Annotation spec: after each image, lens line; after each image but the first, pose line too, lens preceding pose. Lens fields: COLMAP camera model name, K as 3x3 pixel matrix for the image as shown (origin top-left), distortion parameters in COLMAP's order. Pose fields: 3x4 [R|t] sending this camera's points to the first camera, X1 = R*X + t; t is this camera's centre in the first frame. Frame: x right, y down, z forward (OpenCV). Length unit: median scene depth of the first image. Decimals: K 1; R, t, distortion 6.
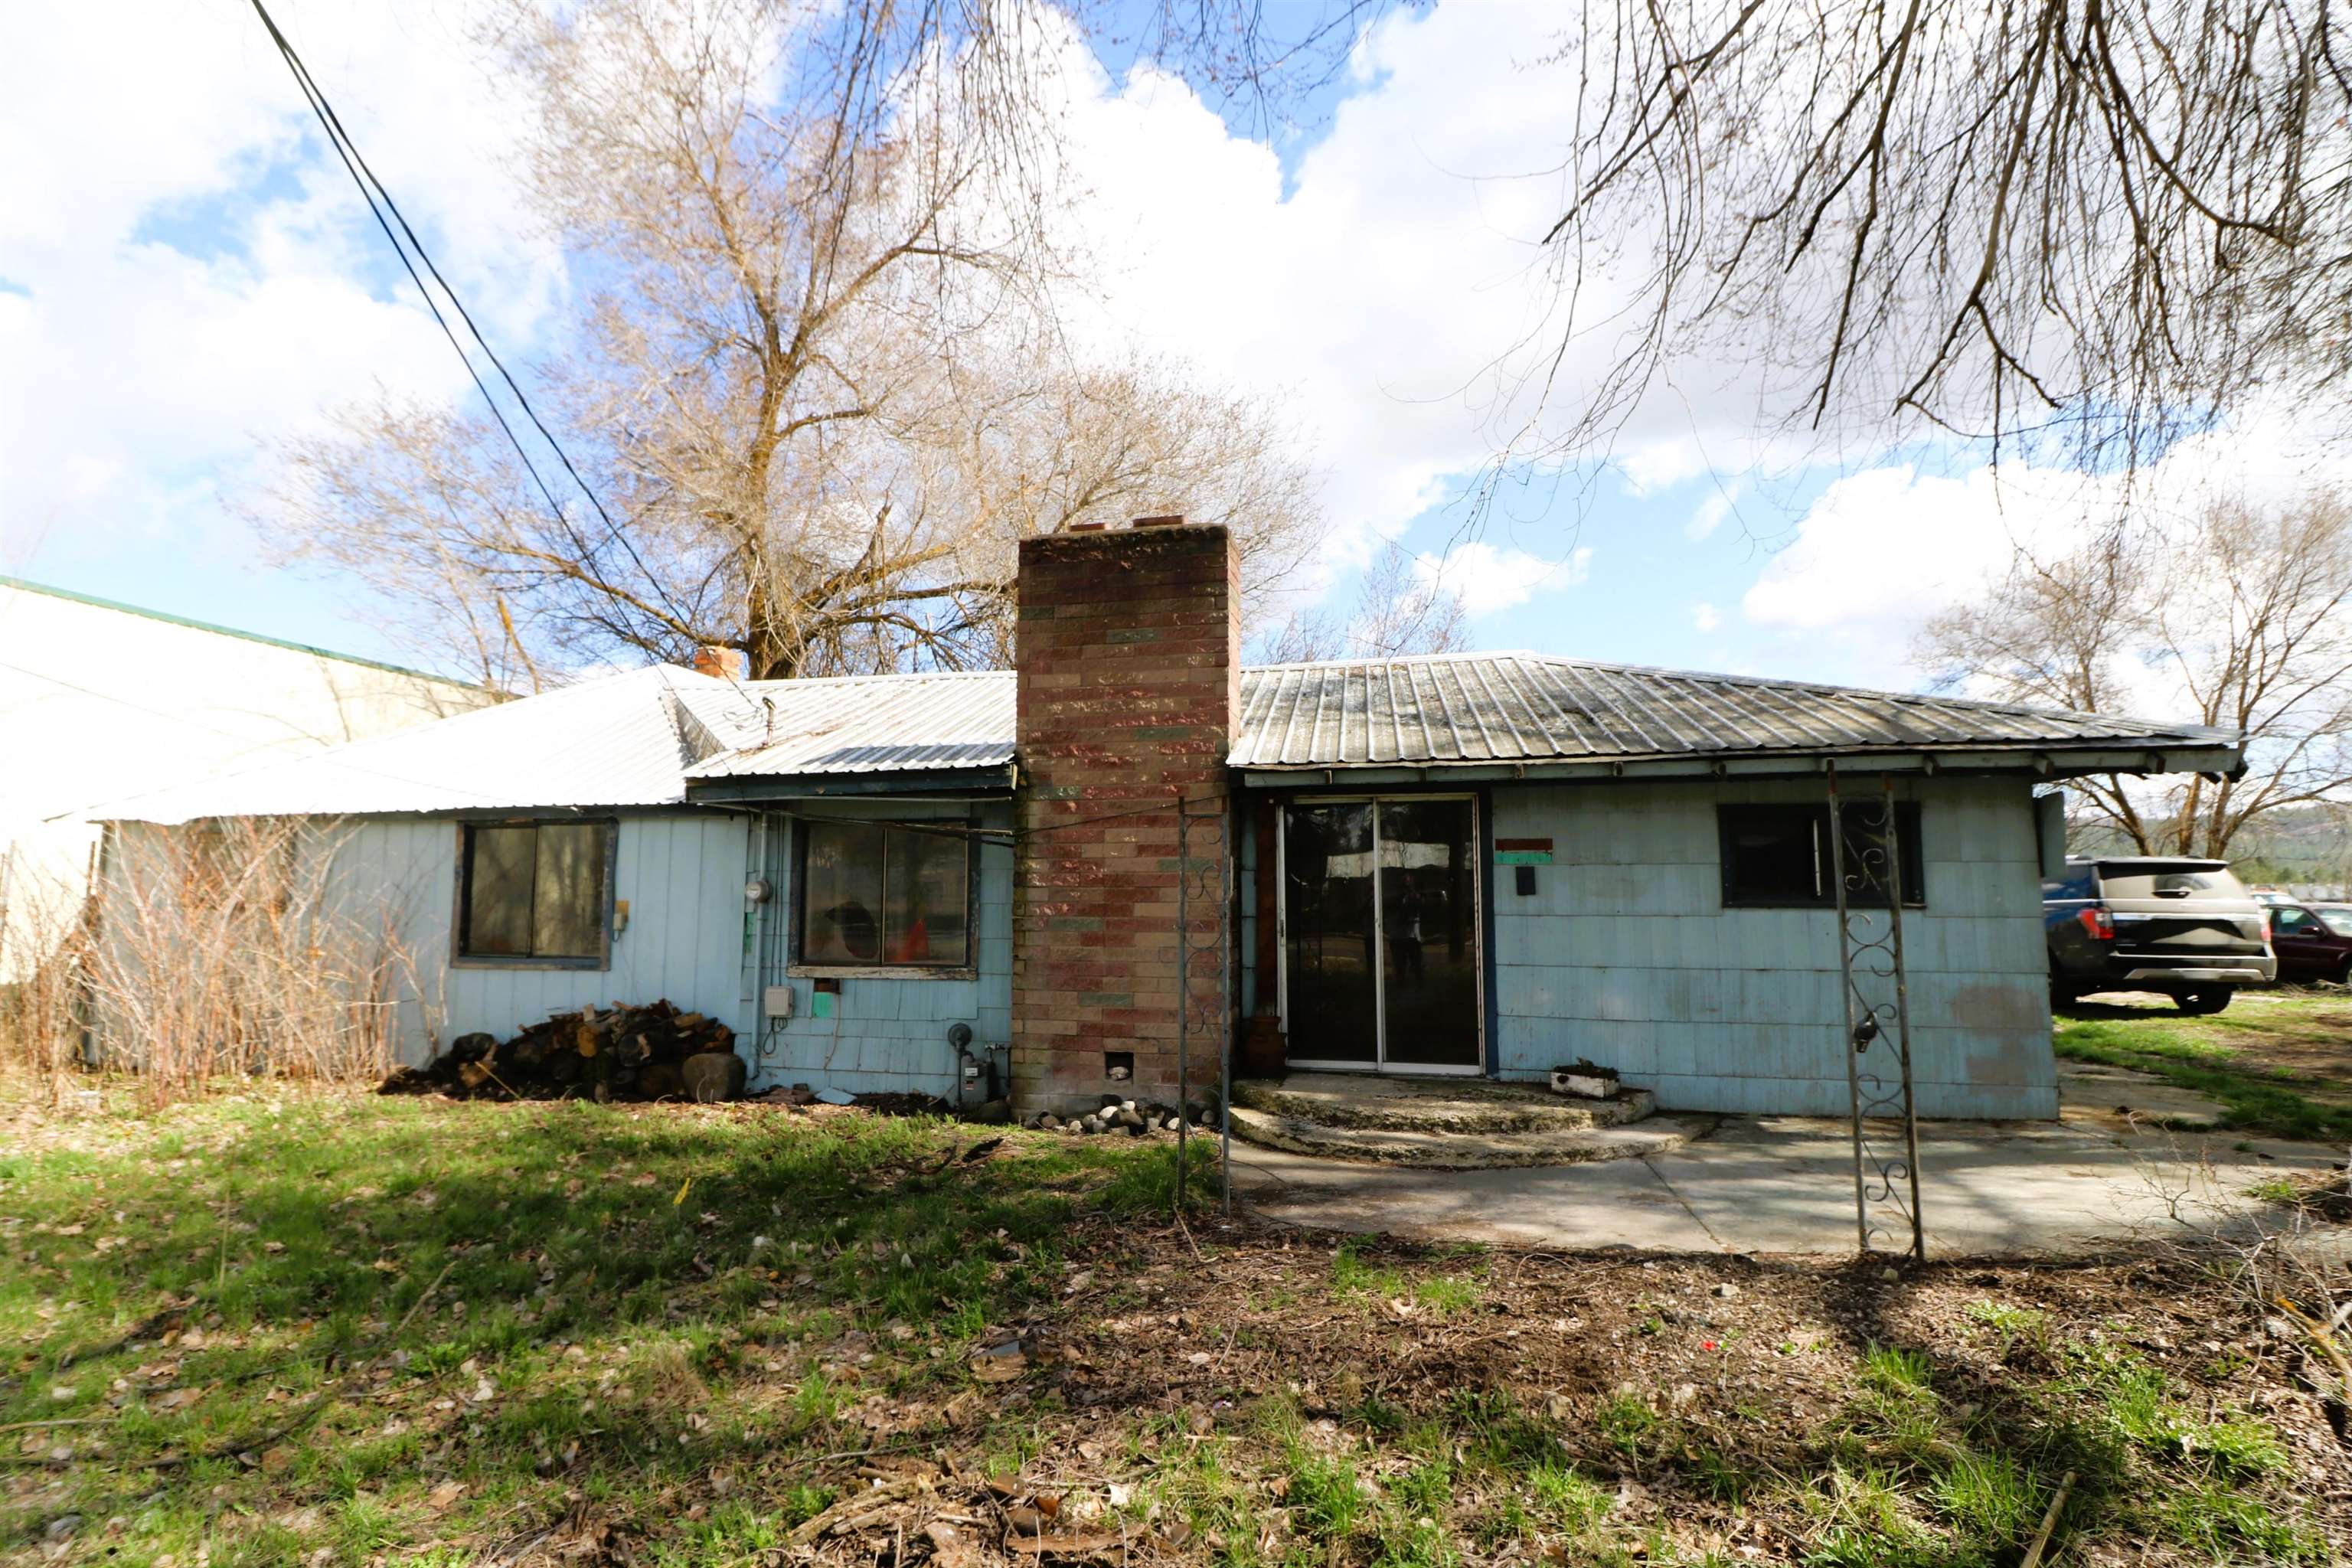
lens RADIAL K [[1086.2, 0, 1171.2], [0, 1086.2, 769.3], [0, 0, 1]] dist [0.002424, -0.014093]
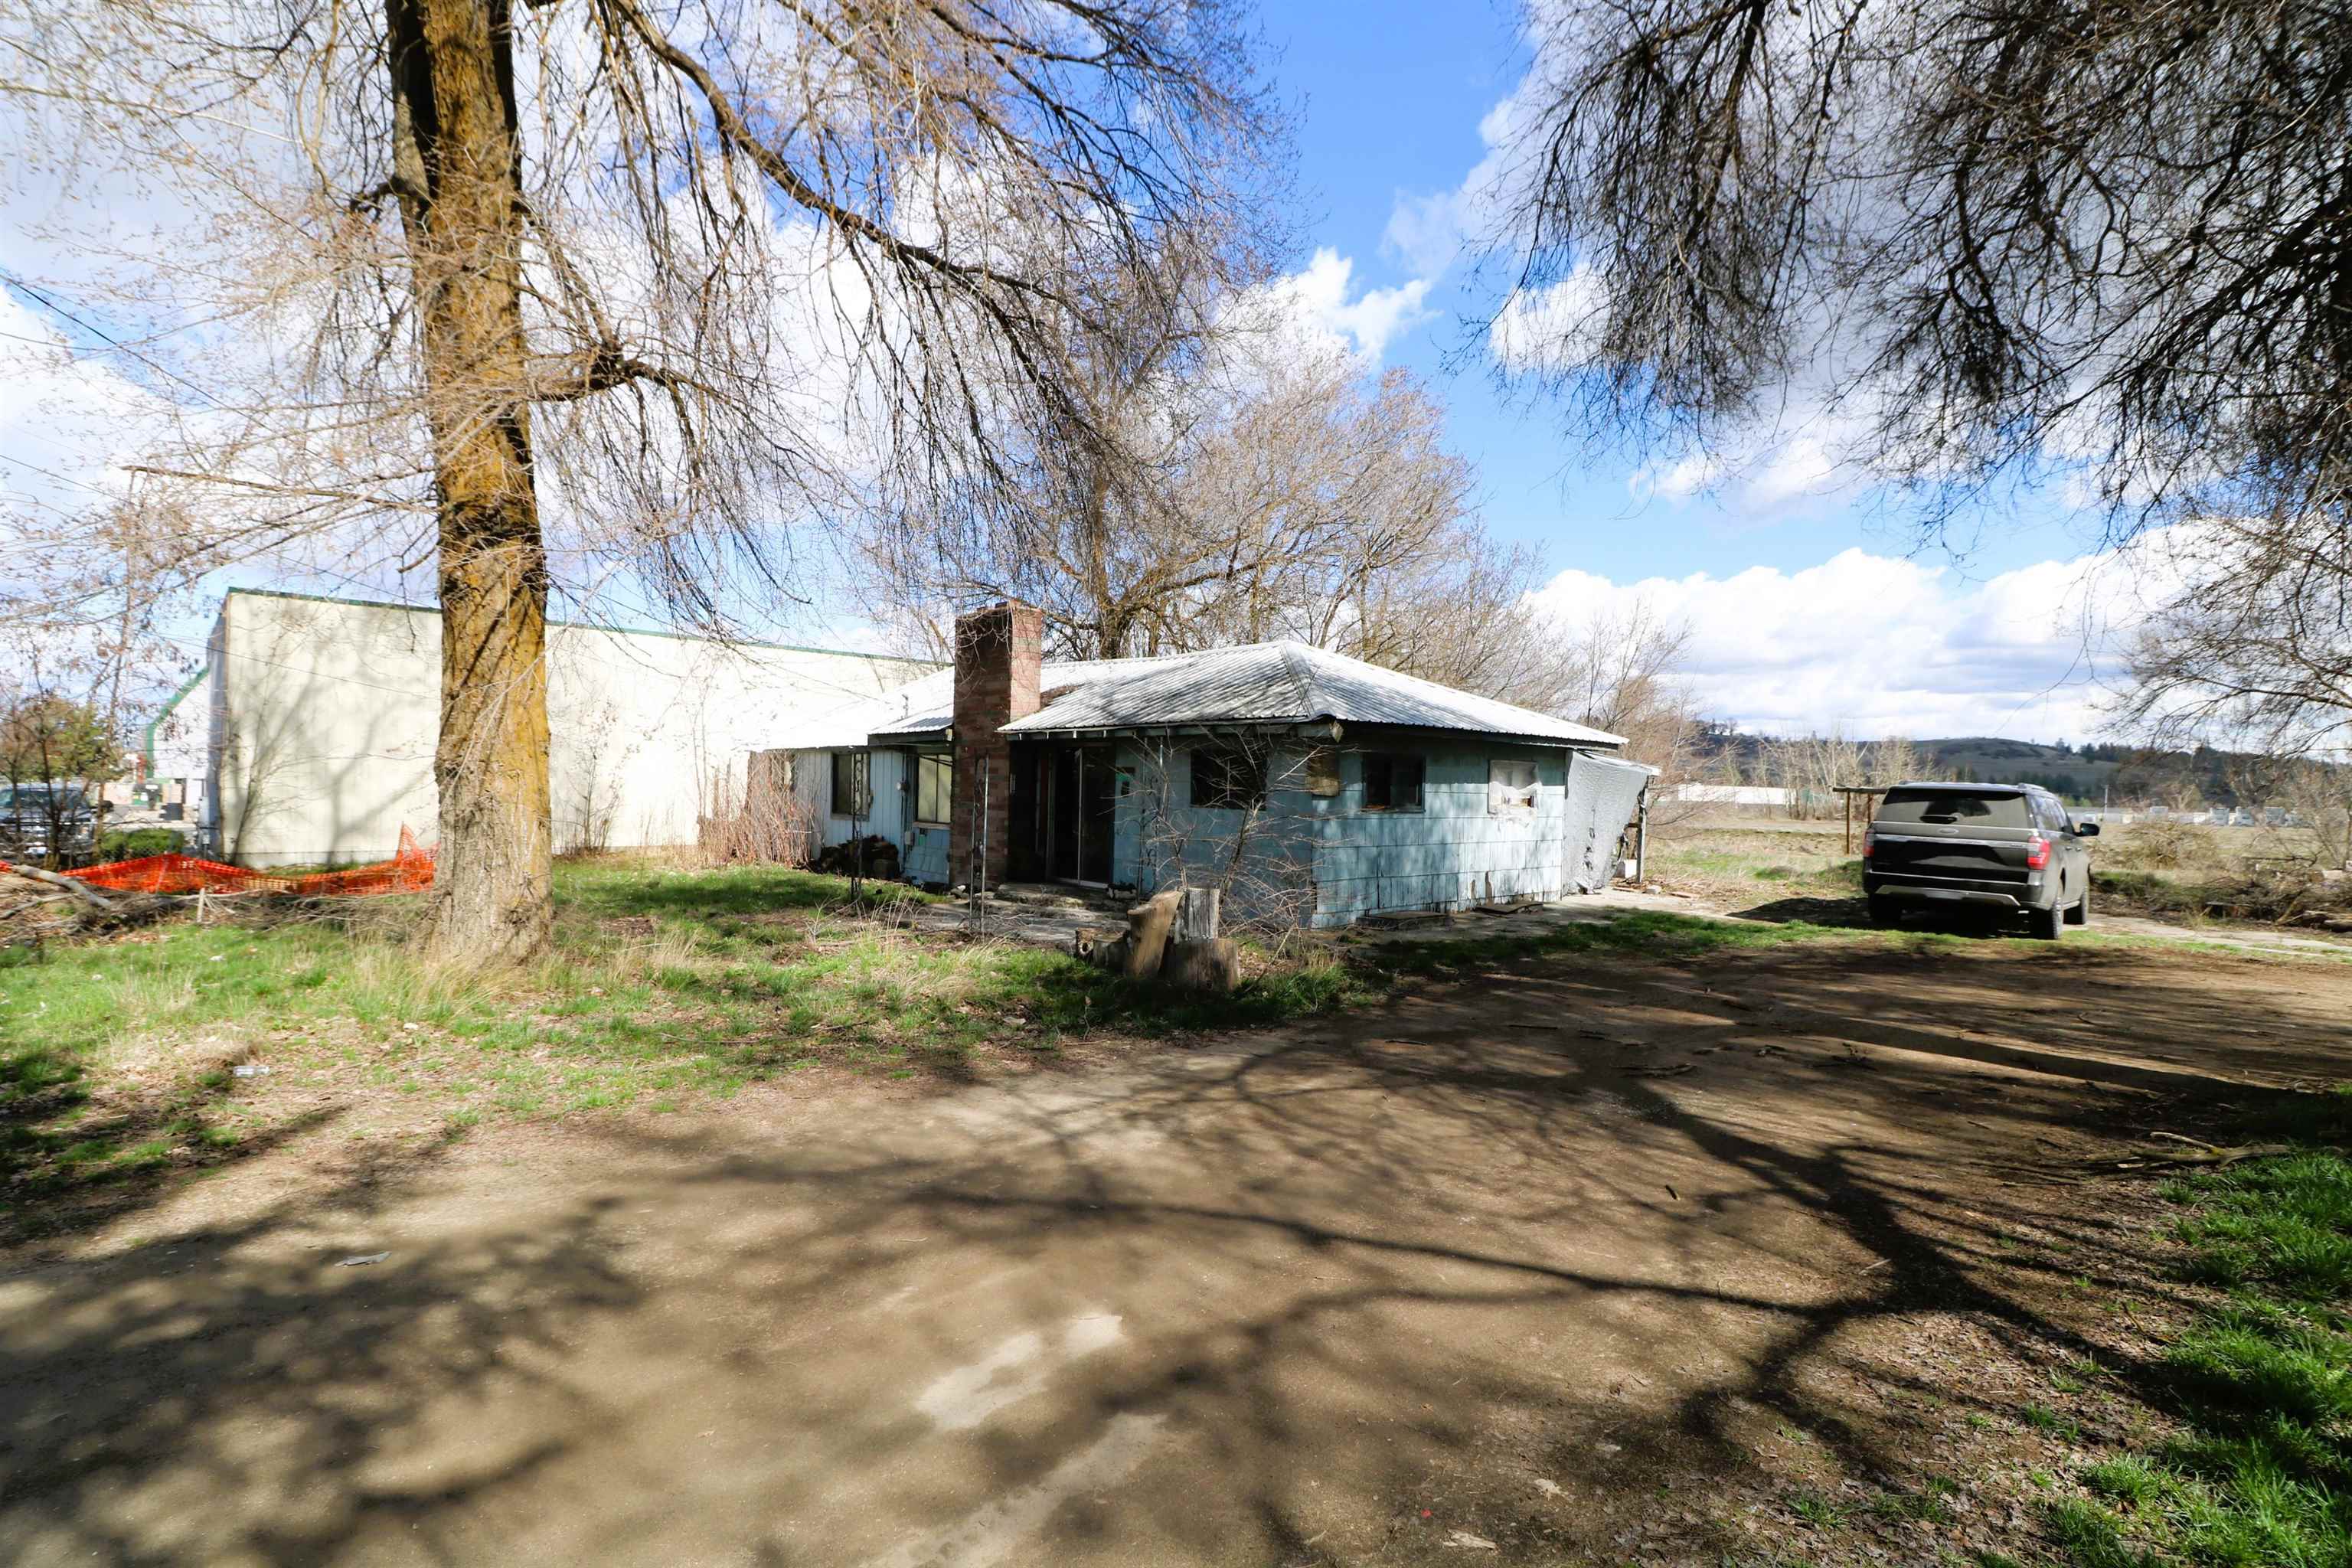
lens RADIAL K [[1086.2, 0, 1171.2], [0, 1086.2, 769.3], [0, 0, 1]] dist [0.002424, -0.014093]
pose [[0.811962, 0.011829, -0.583591, 1.426666], [0.043741, 0.995751, 0.081040, -0.078081], [0.582069, -0.091328, 0.807994, -0.453251]]
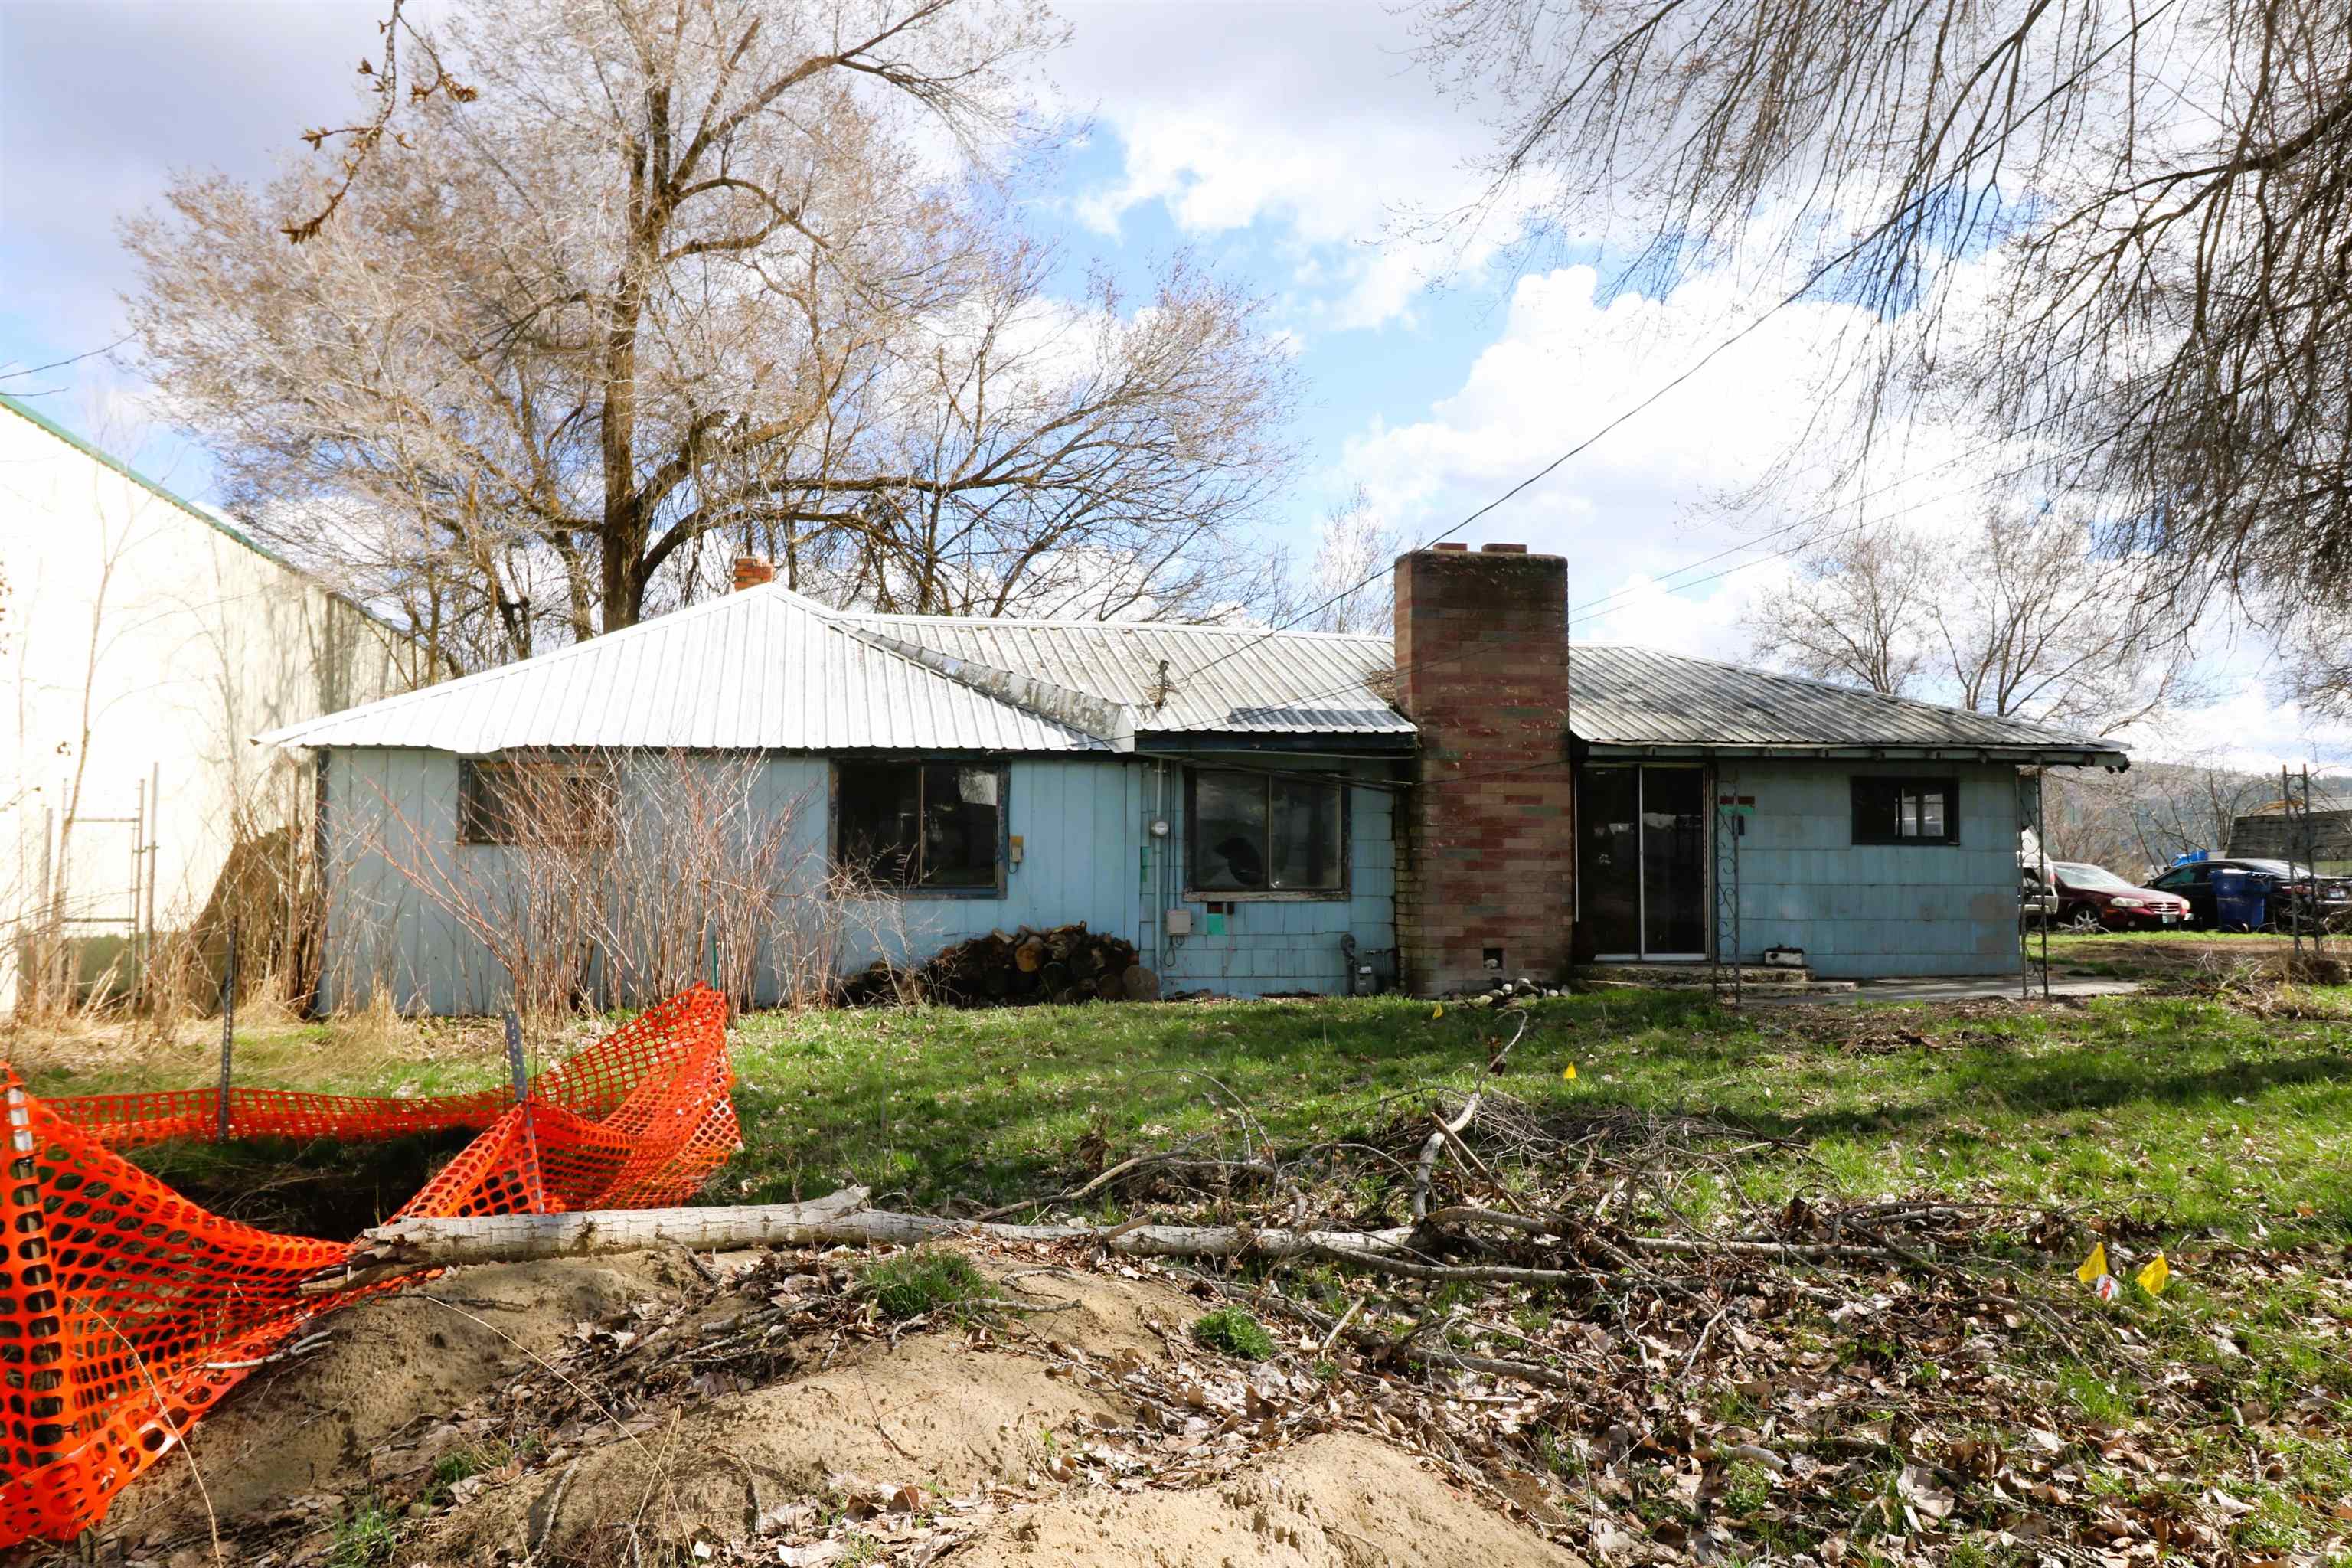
lens RADIAL K [[1734.9, 0, 1171.4], [0, 1734.9, 758.4], [0, 0, 1]] dist [-0.003725, -0.001948]
pose [[0.918603, 0.028120, 0.394181, -1.216381], [-0.047191, 0.998133, 0.038770, -0.038070], [-0.392355, -0.054215, 0.918215, -0.774450]]
